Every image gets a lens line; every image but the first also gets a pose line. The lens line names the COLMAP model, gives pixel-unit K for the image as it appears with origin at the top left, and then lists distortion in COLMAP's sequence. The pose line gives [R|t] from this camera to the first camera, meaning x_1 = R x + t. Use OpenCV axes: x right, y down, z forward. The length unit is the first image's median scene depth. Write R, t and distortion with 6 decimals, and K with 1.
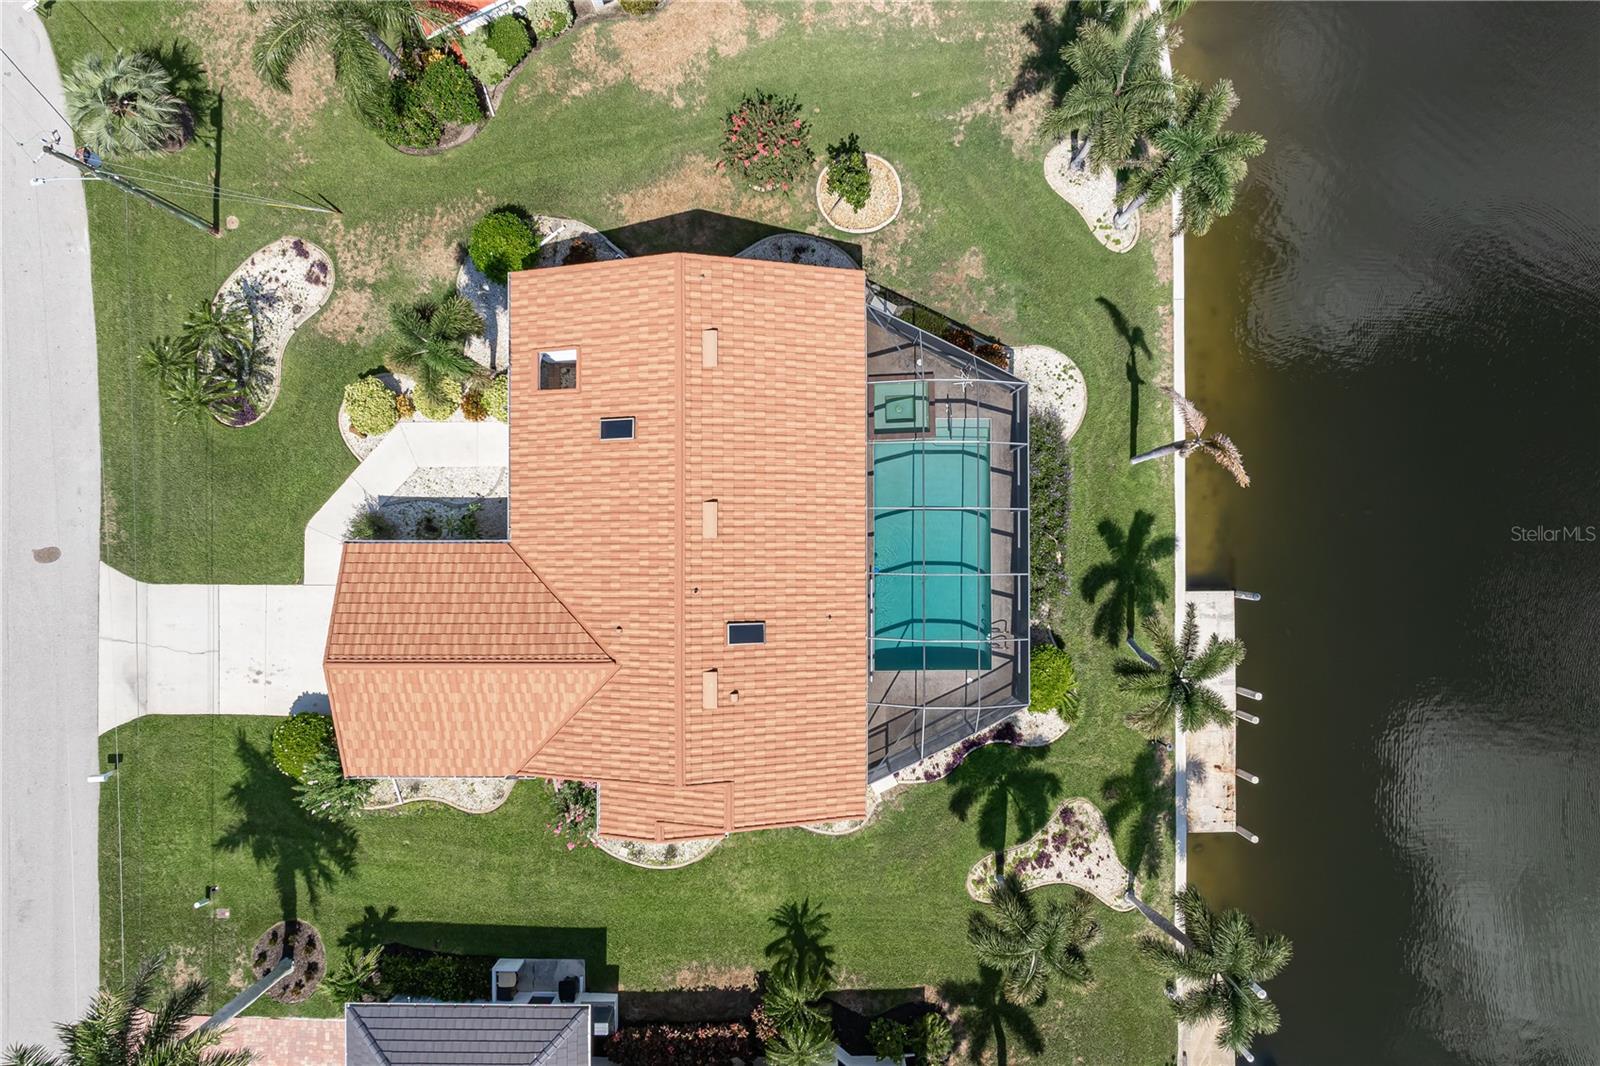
lens RADIAL K [[1119.9, 0, 802.5], [0, 1119.9, 539.6], [0, 0, 1]] dist [-0.021648, 0.009915]
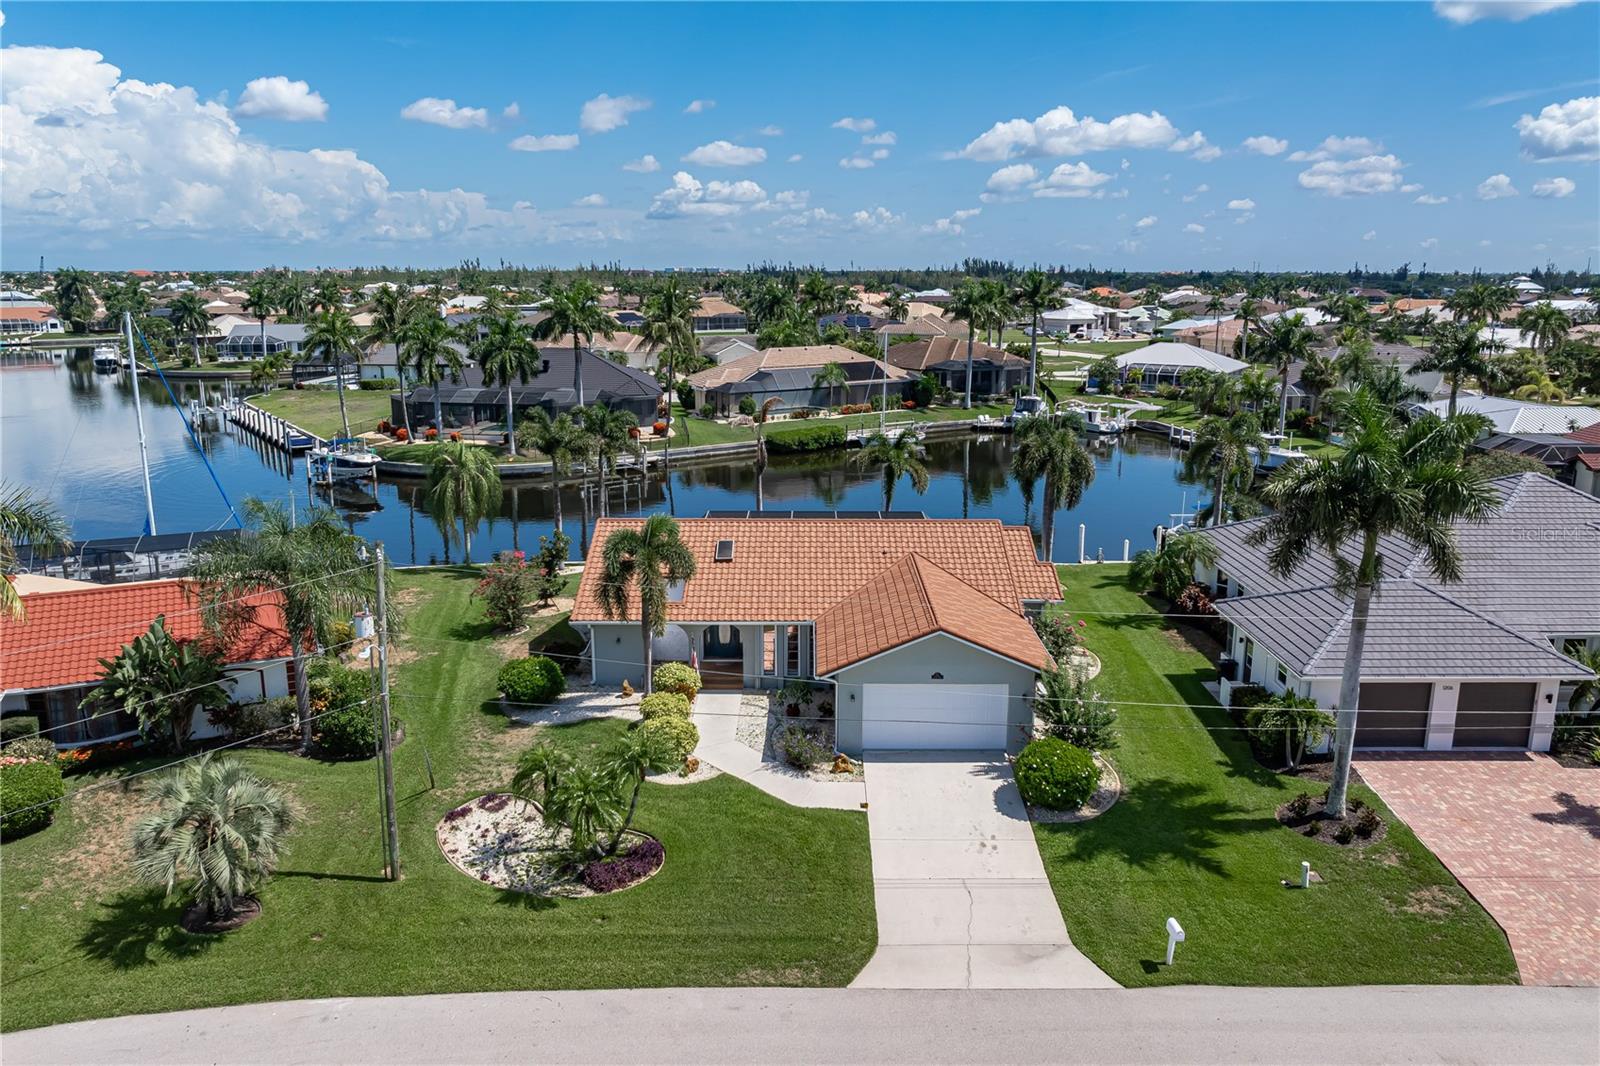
lens RADIAL K [[1126.9, 0, 803.7], [0, 1126.9, 519.9], [0, 0, 1]] dist [-0.033441, 0.022375]
pose [[0.002794, -0.210462, 0.977598, -1.216874], [0.999960, 0.008937, -0.000934, -0.007818], [-0.008540, 0.977561, 0.210478, 0.616236]]
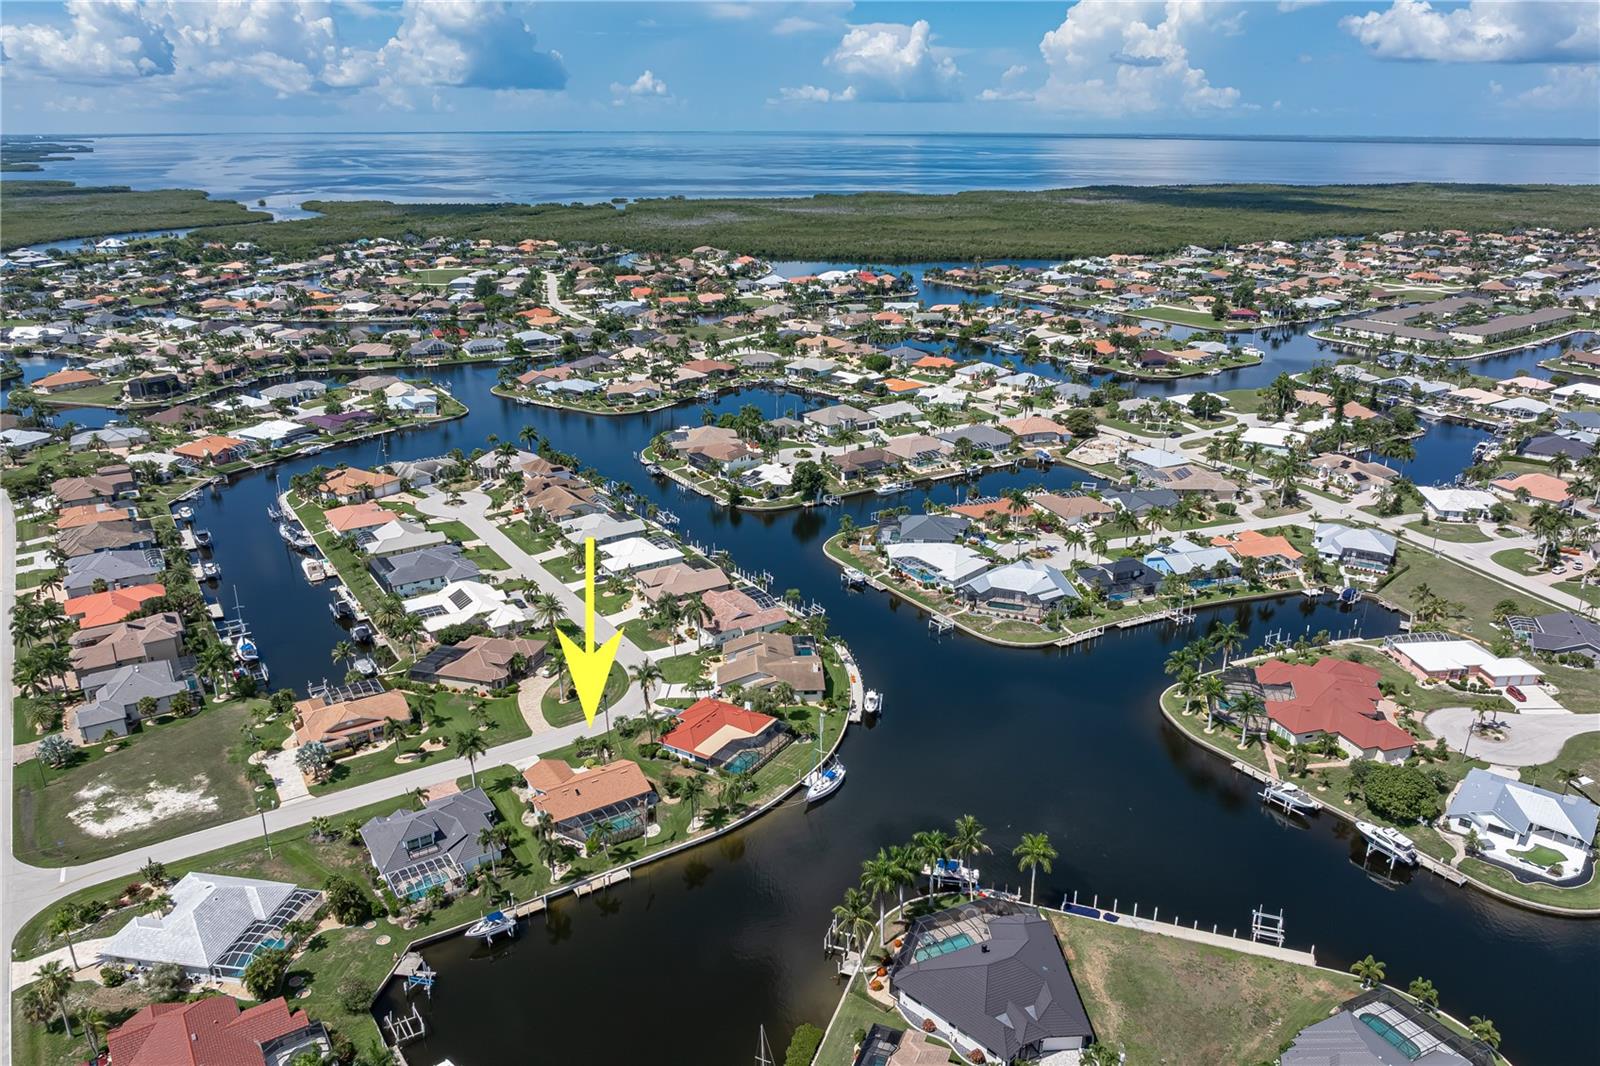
lens RADIAL K [[1130.3, 0, 804.4], [0, 1130.3, 558.4], [0, 0, 1]] dist [-0.027779, 0.003581]
pose [[0.549760, 0.305392, -0.777496, 3.820004], [-0.835322, 0.202040, -0.511289, 1.485051], [0.000942, 0.930546, 0.366174, -1.740124]]
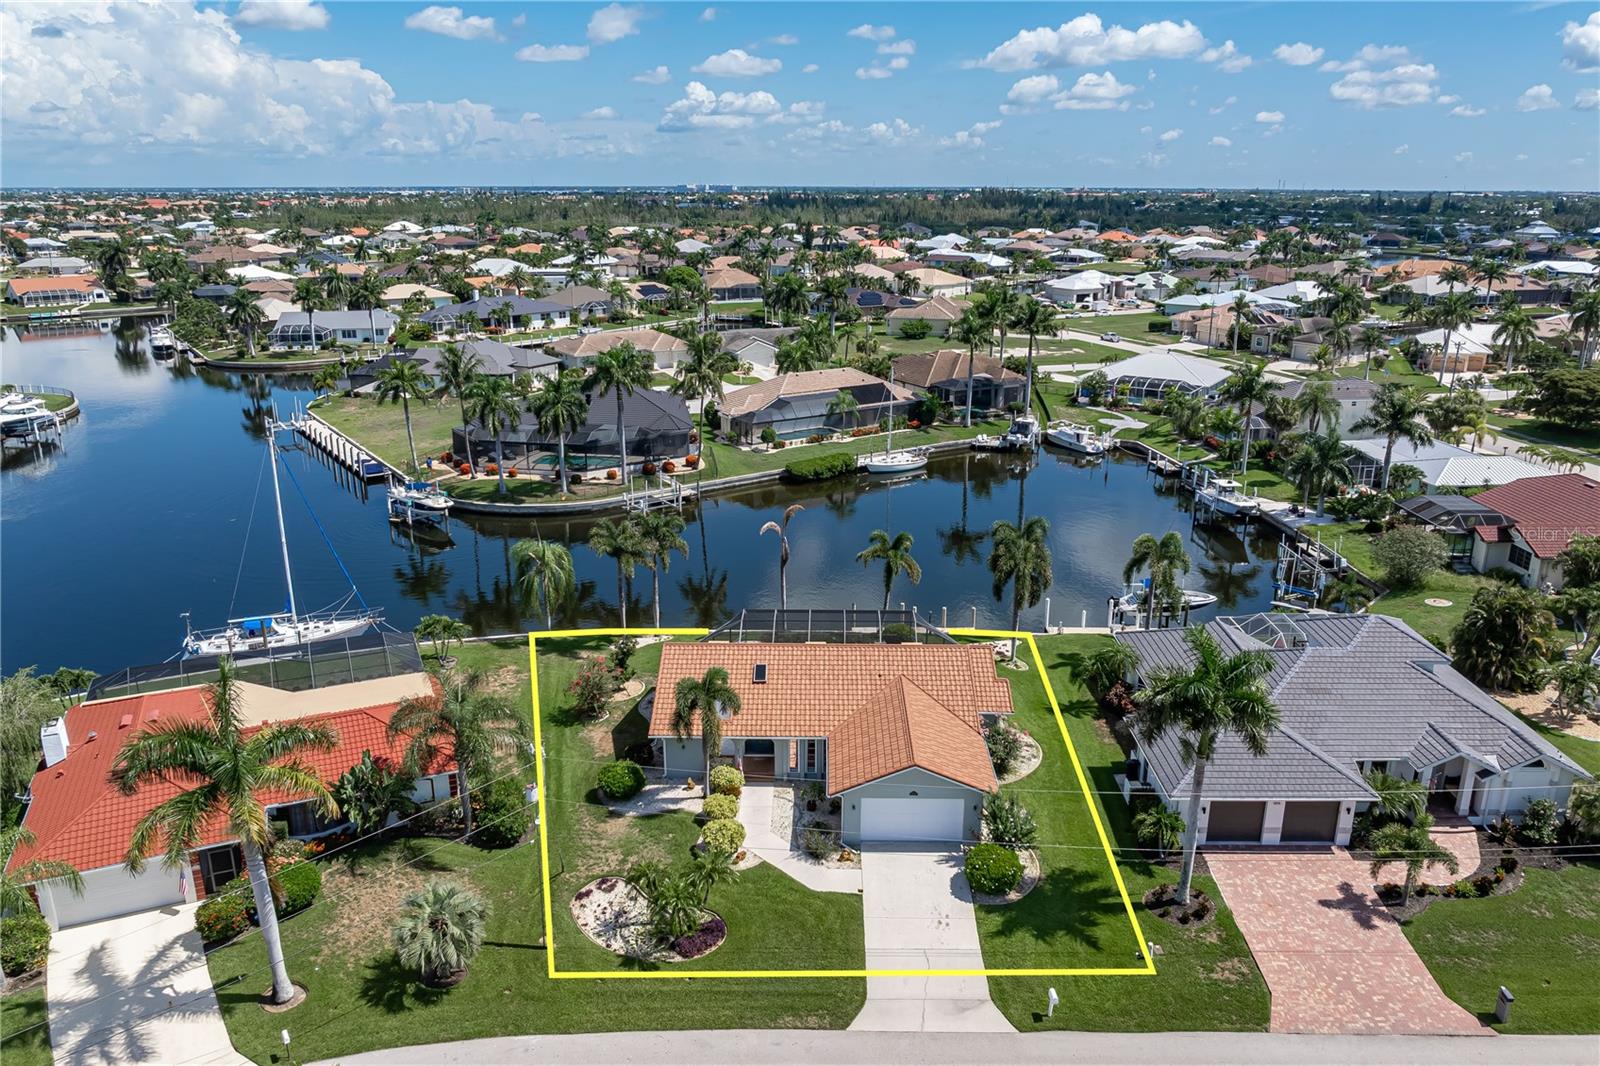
lens RADIAL K [[1125.4, 0, 804.4], [0, 1125.4, 543.0], [0, 0, 1]] dist [-0.032131, 0.016128]
pose [[0.014870, -0.298324, 0.954349, -1.496358], [0.999850, 0.012962, -0.011527, -0.013690], [-0.008932, 0.954376, 0.298472, 0.276381]]
